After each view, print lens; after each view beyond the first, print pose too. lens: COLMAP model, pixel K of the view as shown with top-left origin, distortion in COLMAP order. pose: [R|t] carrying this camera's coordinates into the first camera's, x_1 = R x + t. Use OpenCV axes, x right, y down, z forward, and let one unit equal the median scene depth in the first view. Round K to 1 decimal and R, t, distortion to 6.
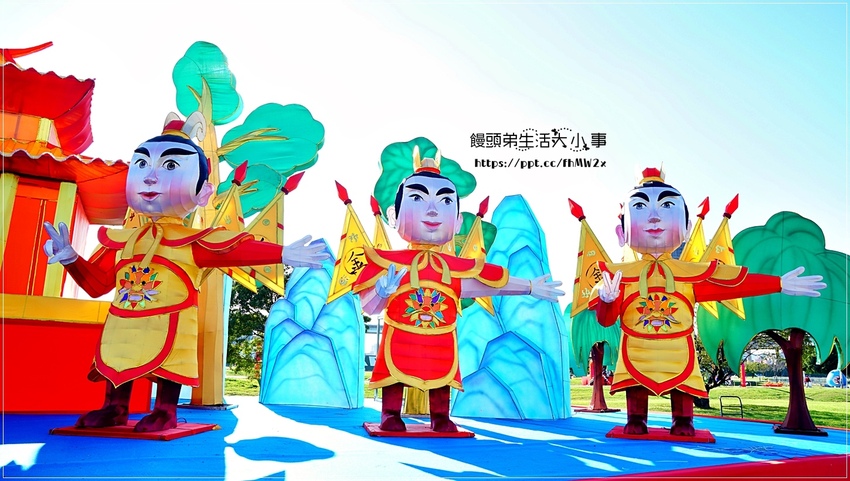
lens RADIAL K [[612.3, 0, 425.0], [0, 612.3, 240.5], [0, 0, 1]] dist [-0.152323, 0.143010]
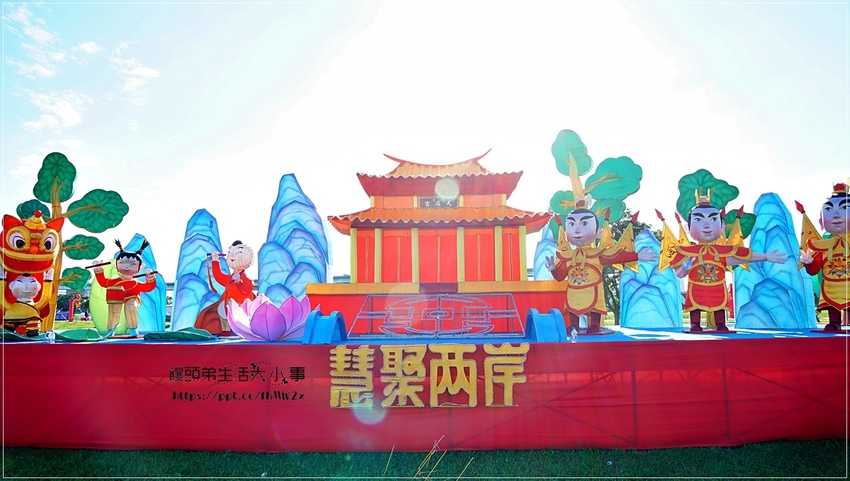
lens RADIAL K [[612.3, 0, 425.0], [0, 612.3, 240.5], [0, 0, 1]] dist [-0.152323, 0.143010]
pose [[0.873505, -0.093465, -0.477758, 0.131083], [0.135867, 0.989205, 0.054889, -0.228557], [0.467471, -0.112857, 0.876775, -1.151576]]
